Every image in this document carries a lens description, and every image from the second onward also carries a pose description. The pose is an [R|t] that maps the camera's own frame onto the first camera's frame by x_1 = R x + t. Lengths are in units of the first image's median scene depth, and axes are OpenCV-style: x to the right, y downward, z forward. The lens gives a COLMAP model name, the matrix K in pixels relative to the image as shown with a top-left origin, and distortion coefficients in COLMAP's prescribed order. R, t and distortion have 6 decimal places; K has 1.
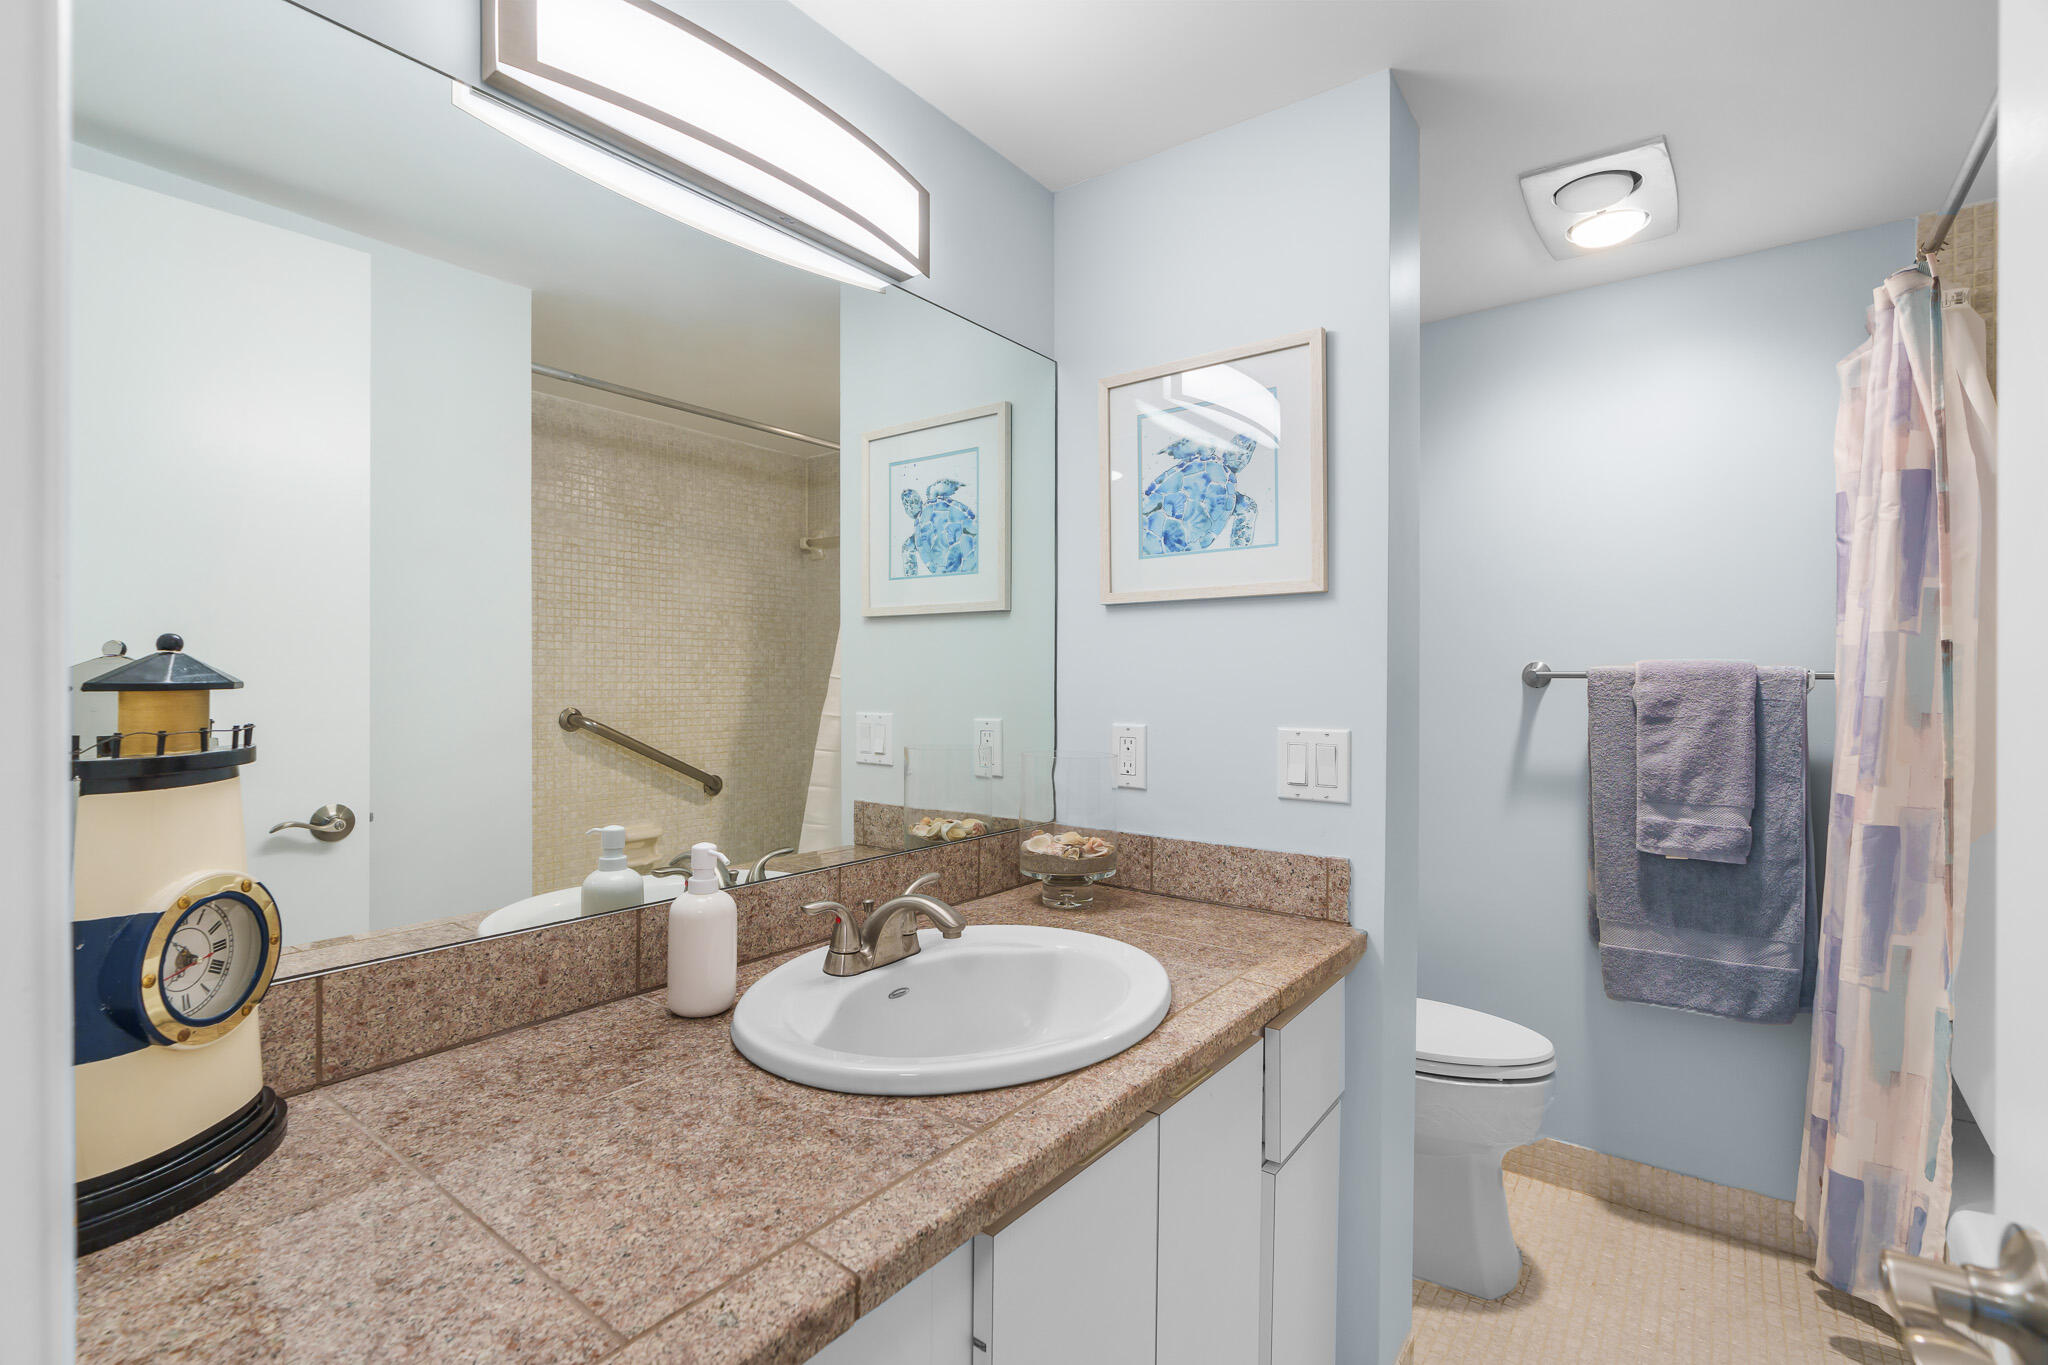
lens RADIAL K [[927.8, 0, 1014.7], [0, 927.8, 686.2], [0, 0, 1]] dist [-0.003797, 0.000702]
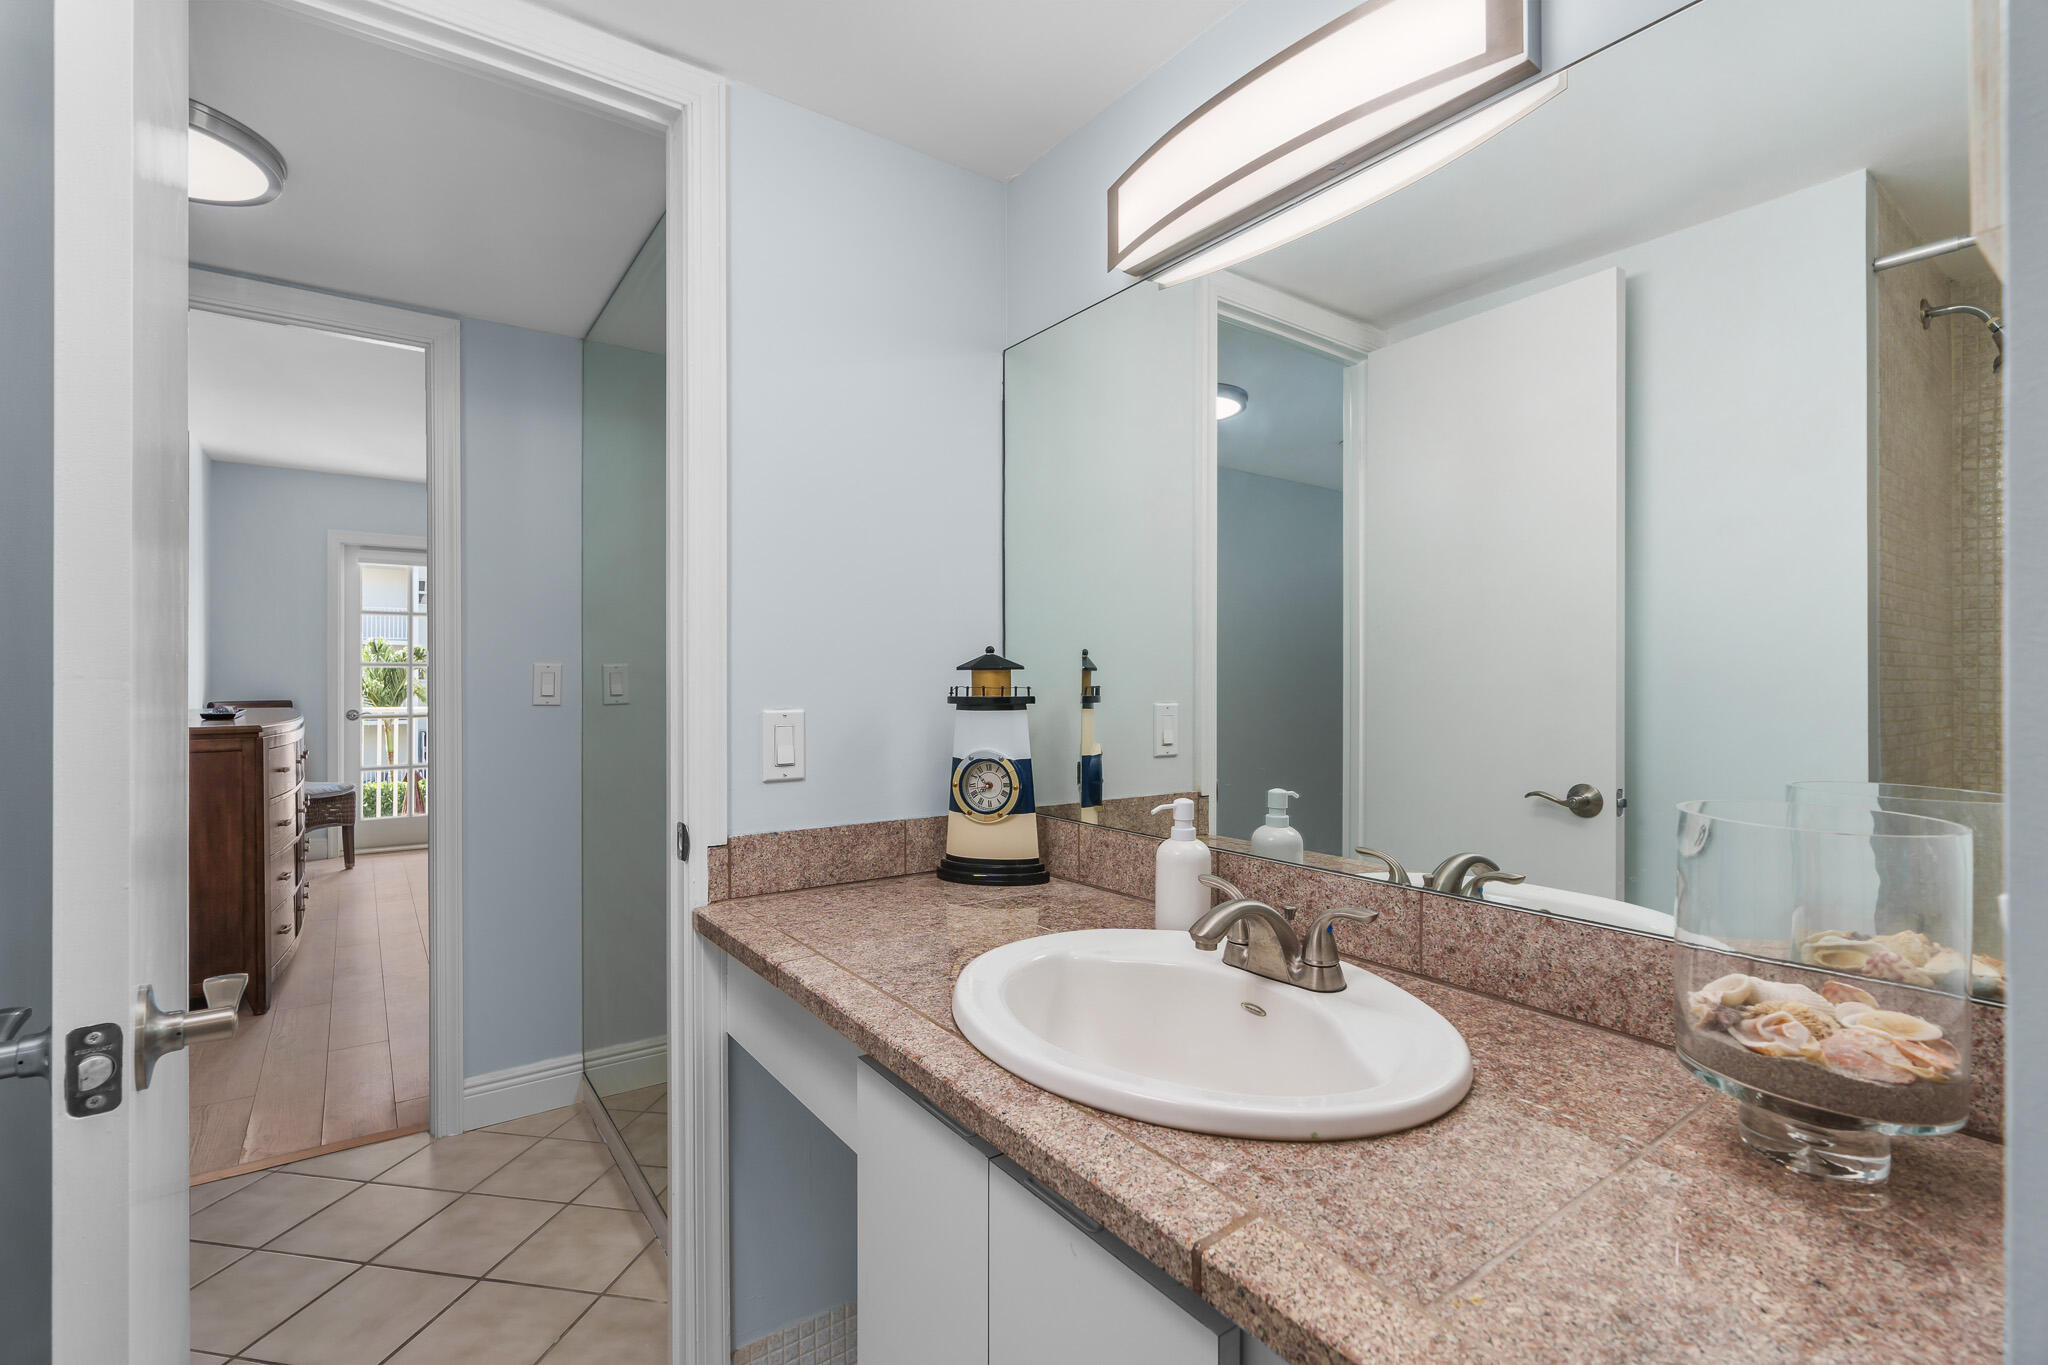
lens RADIAL K [[927.8, 0, 1020.0], [0, 927.8, 678.7], [0, 0, 1]] dist [-0.003797, 0.000702]
pose [[-0.285168, -0.005801, -0.958460, 1.200934], [-0.011960, 0.999925, -0.002494, 0.030773], [0.958403, 0.010752, -0.285216, 1.578517]]
